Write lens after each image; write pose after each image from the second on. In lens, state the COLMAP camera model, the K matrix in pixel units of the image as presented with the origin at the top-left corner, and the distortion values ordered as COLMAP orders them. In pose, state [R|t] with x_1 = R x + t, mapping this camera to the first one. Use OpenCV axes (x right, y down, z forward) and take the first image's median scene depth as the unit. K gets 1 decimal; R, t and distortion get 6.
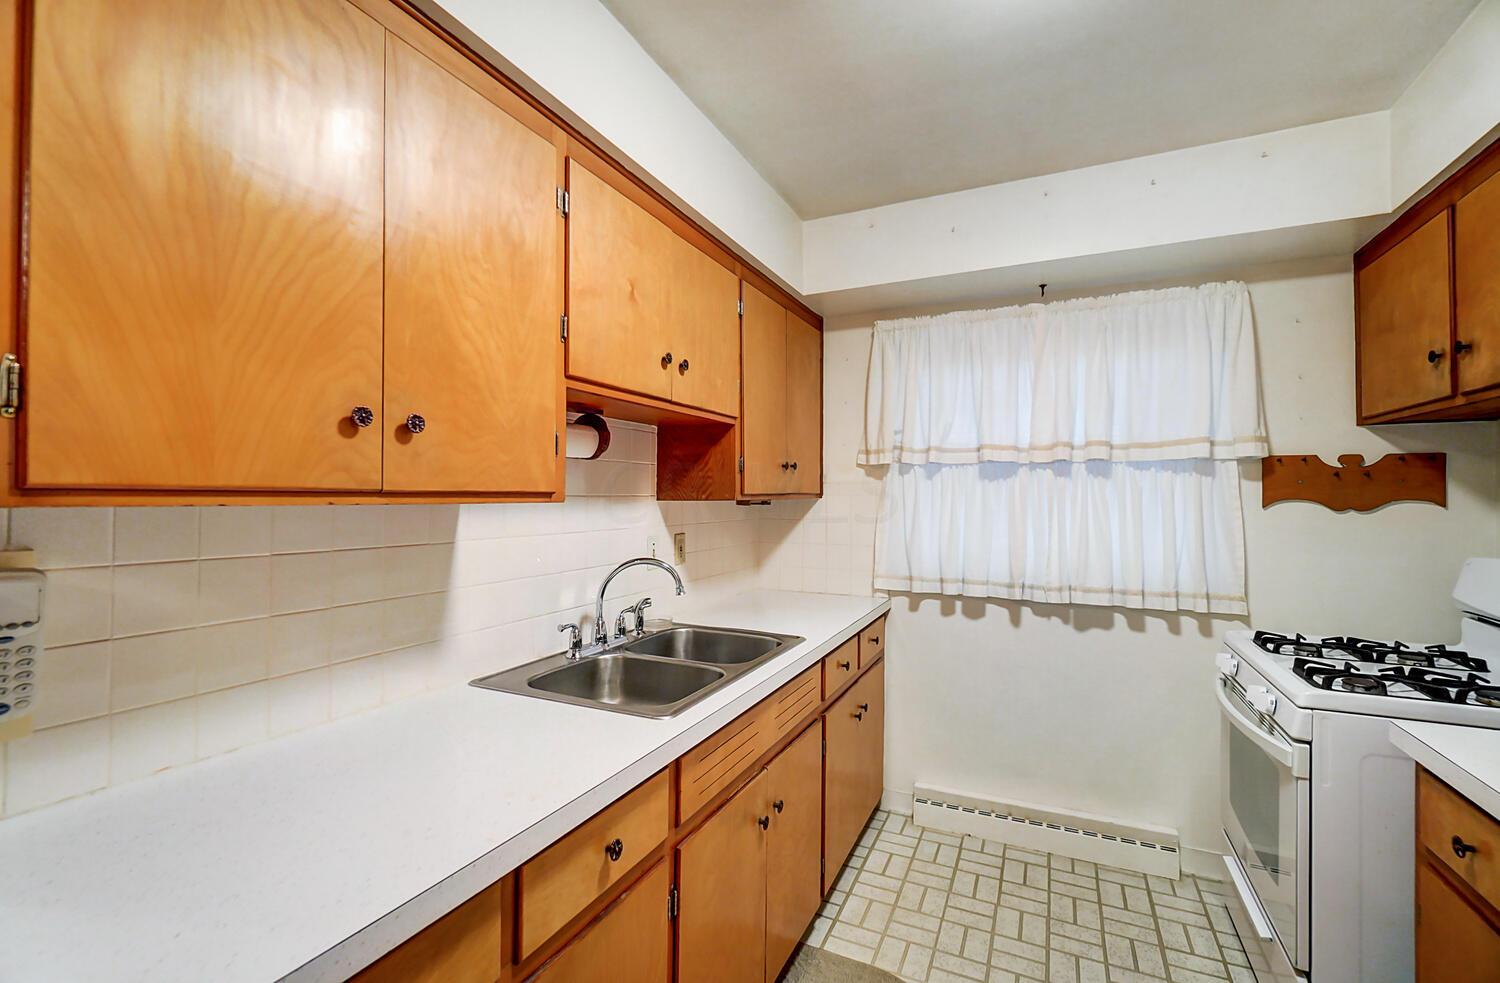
lens RADIAL K [[657.6, 0, 695.4], [0, 657.6, 490.2], [0, 0, 1]] dist [-0.020702, 0.002359]
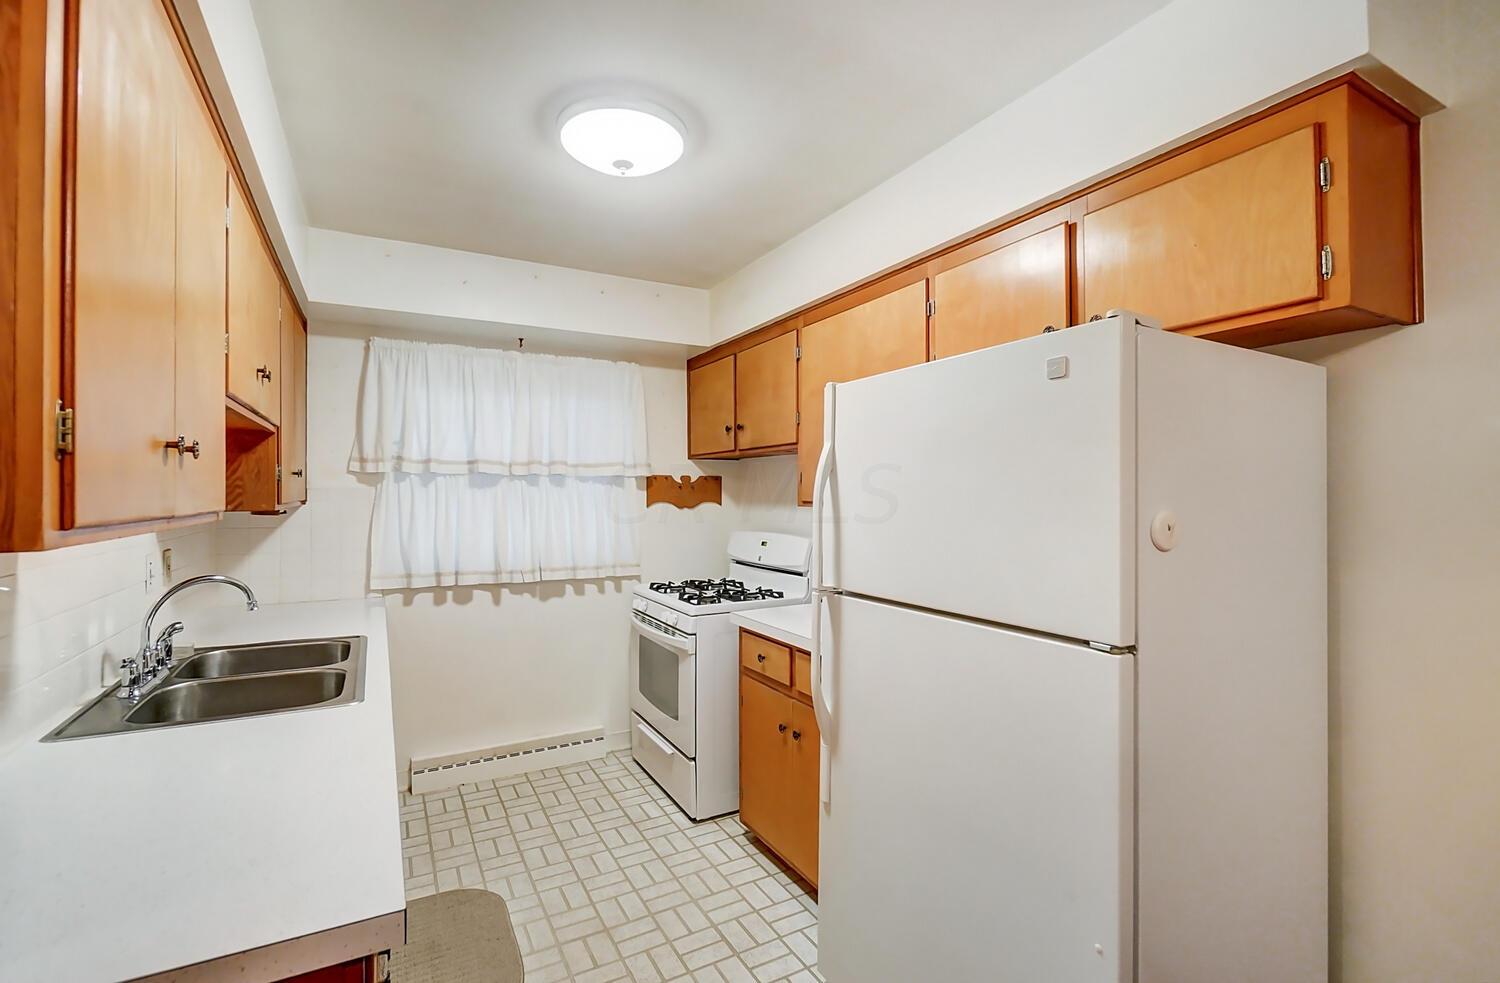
lens RADIAL K [[657.6, 0, 750.0], [0, 657.6, 492.1], [0, 0, 1]] dist [-0.020702, 0.002359]
pose [[0.559745, -0.001126, 0.828664, -0.320260], [-0.004948, 0.999977, 0.004700, -0.018646], [-0.828650, -0.006731, 0.559726, -0.120004]]
